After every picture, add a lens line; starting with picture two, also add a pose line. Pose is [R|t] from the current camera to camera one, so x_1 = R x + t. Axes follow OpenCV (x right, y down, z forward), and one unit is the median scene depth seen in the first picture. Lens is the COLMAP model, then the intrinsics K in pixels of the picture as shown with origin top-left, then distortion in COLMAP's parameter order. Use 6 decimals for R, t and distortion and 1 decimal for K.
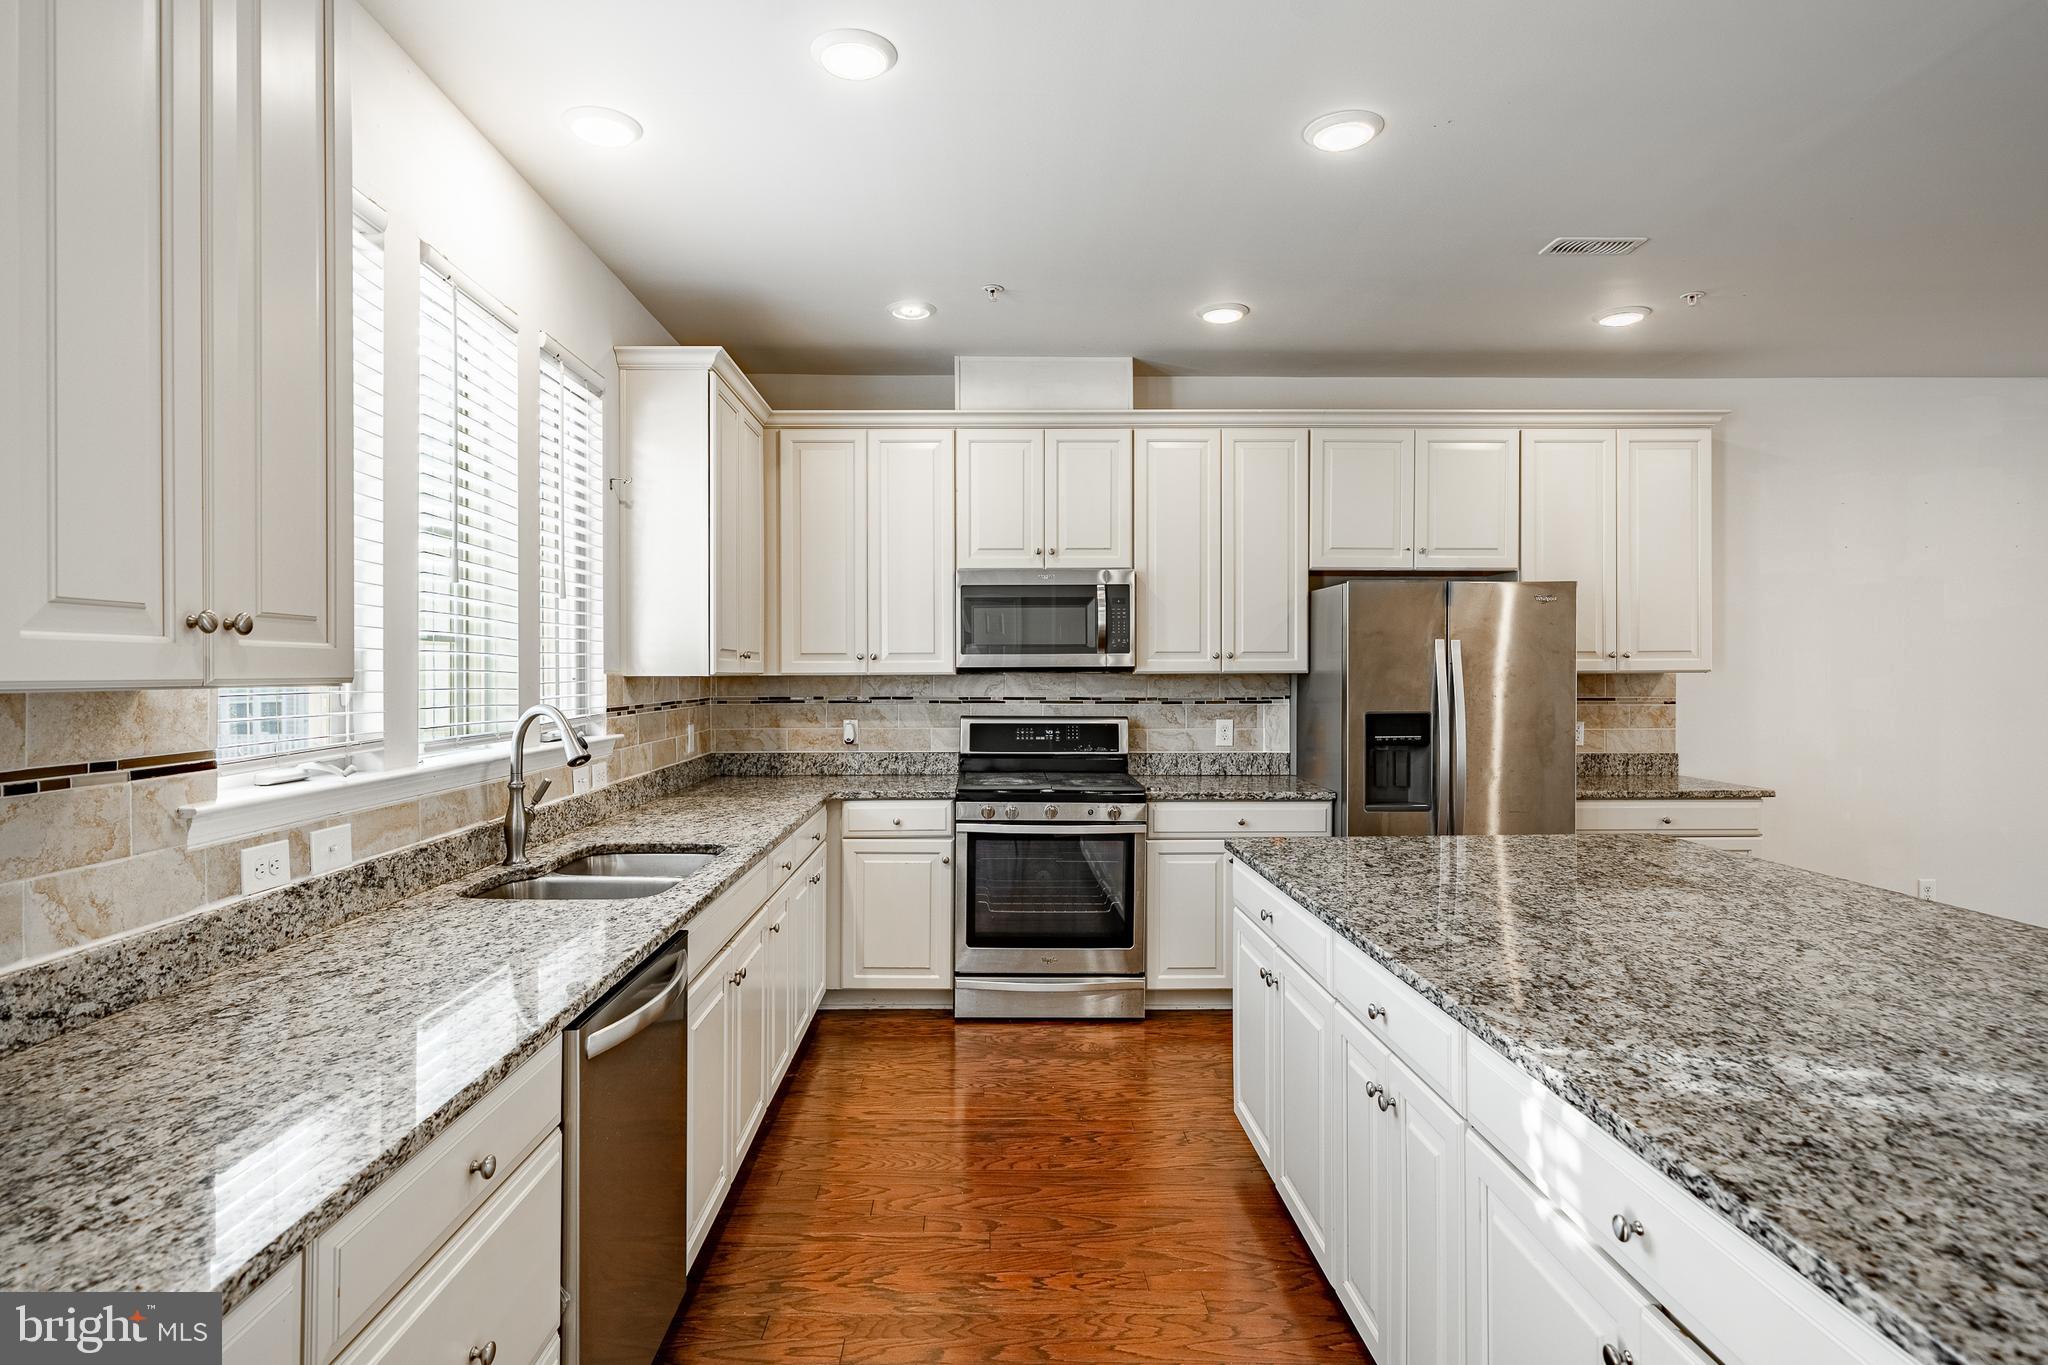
lens RADIAL K [[1055.7, 0, 1023.5], [0, 1055.7, 677.4], [0, 0, 1]] dist [0.003362, -0.001593]
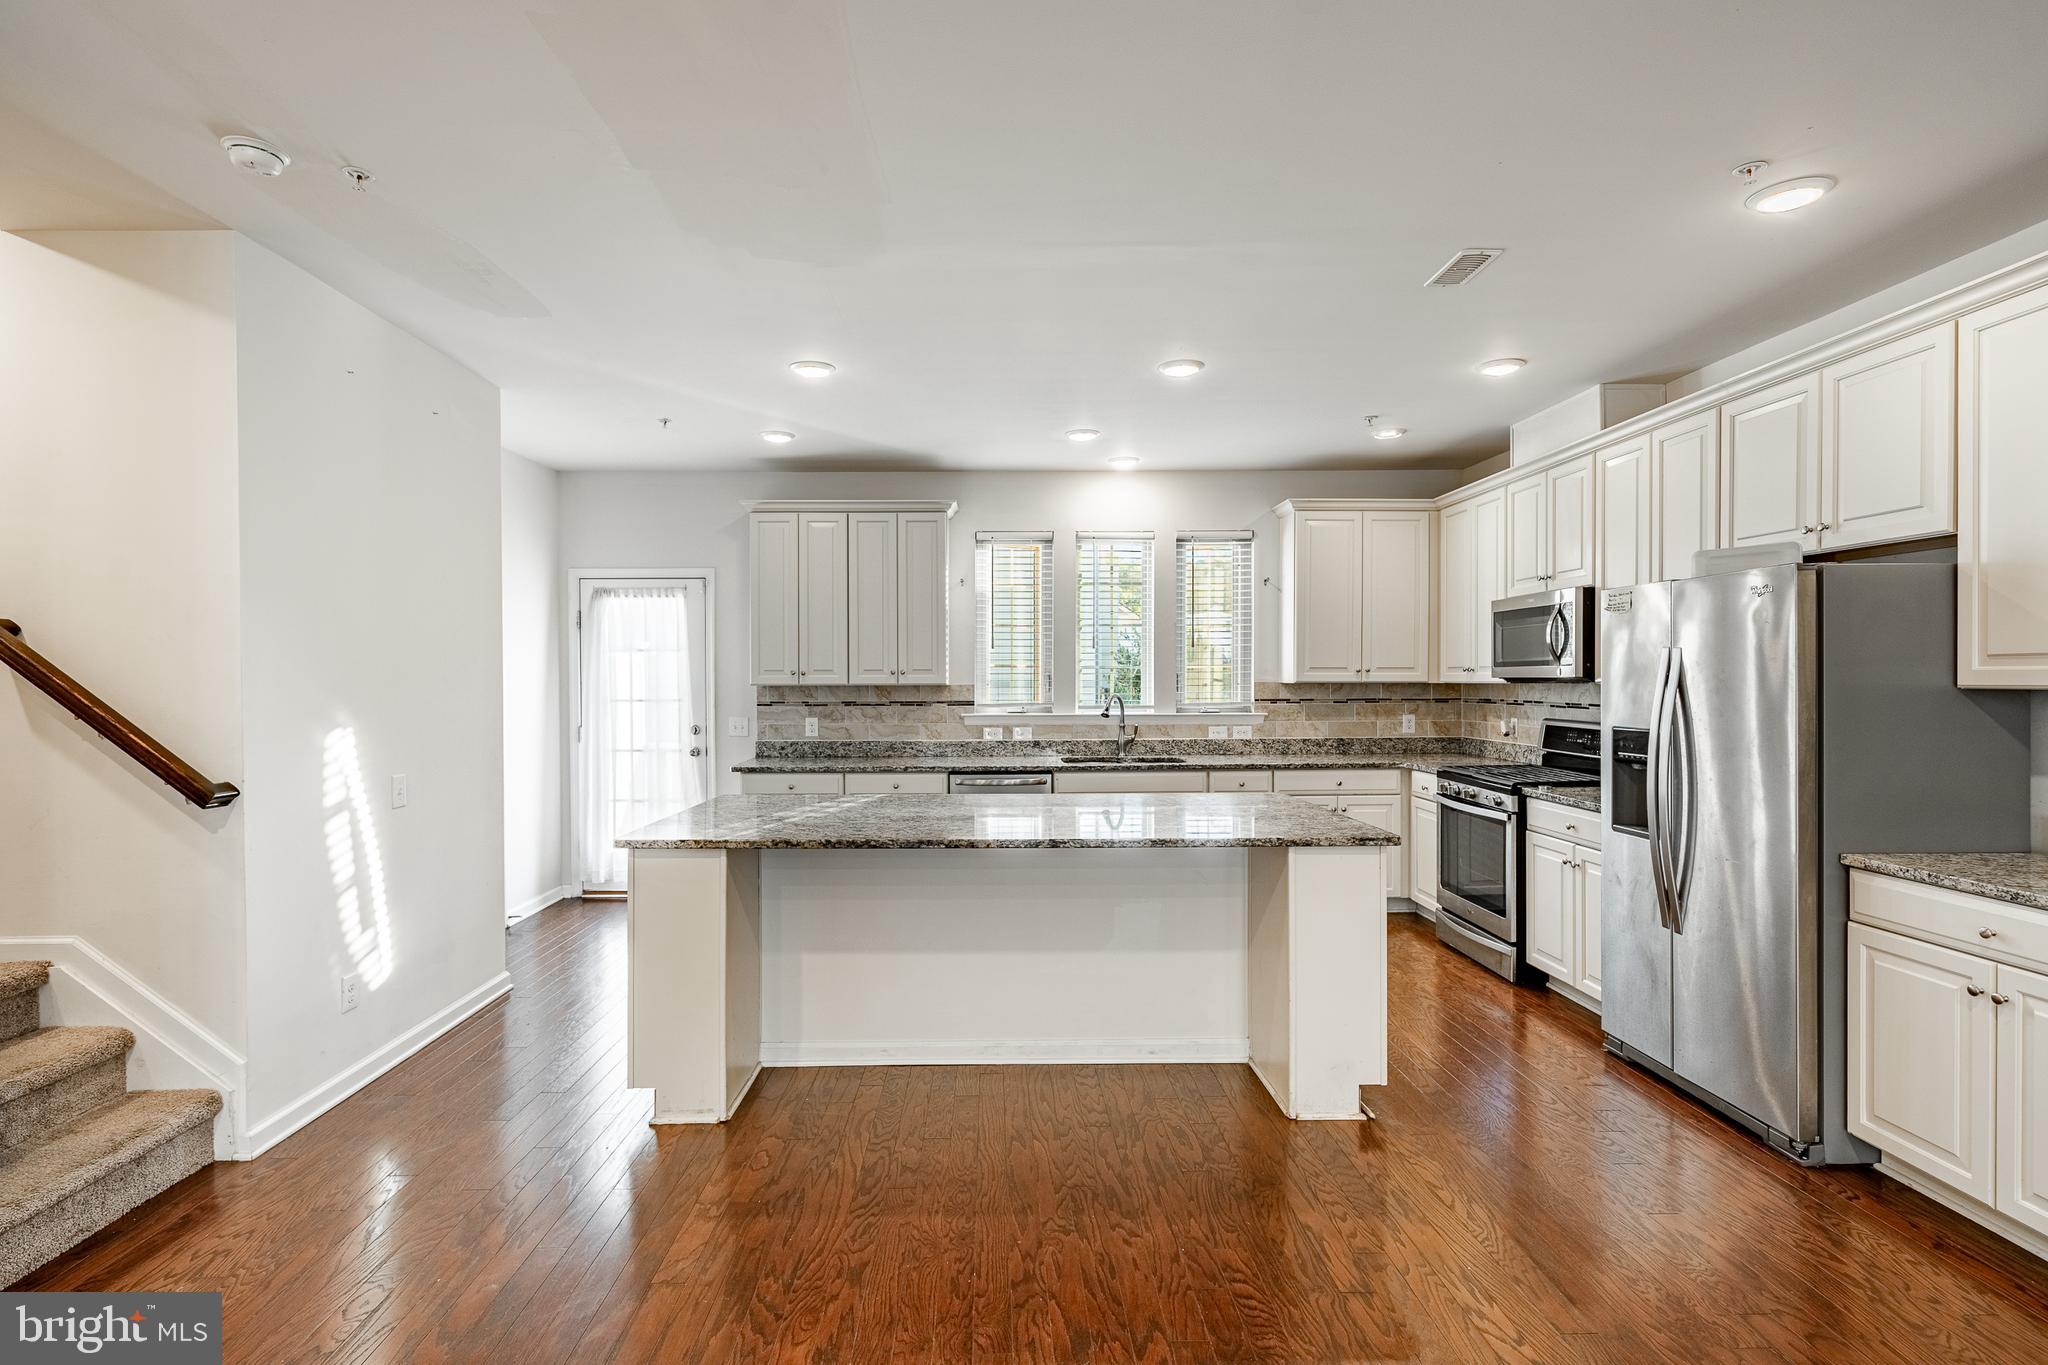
lens RADIAL K [[958.4, 0, 1023.5], [0, 958.4, 679.8], [0, 0, 1]] dist [0.000066, -0.000050]
pose [[0.029075, 0.003217, -0.999572, 1.223841], [-0.003904, 0.999988, 0.003105, -0.009291], [0.999570, 0.003812, 0.029087, 0.468846]]
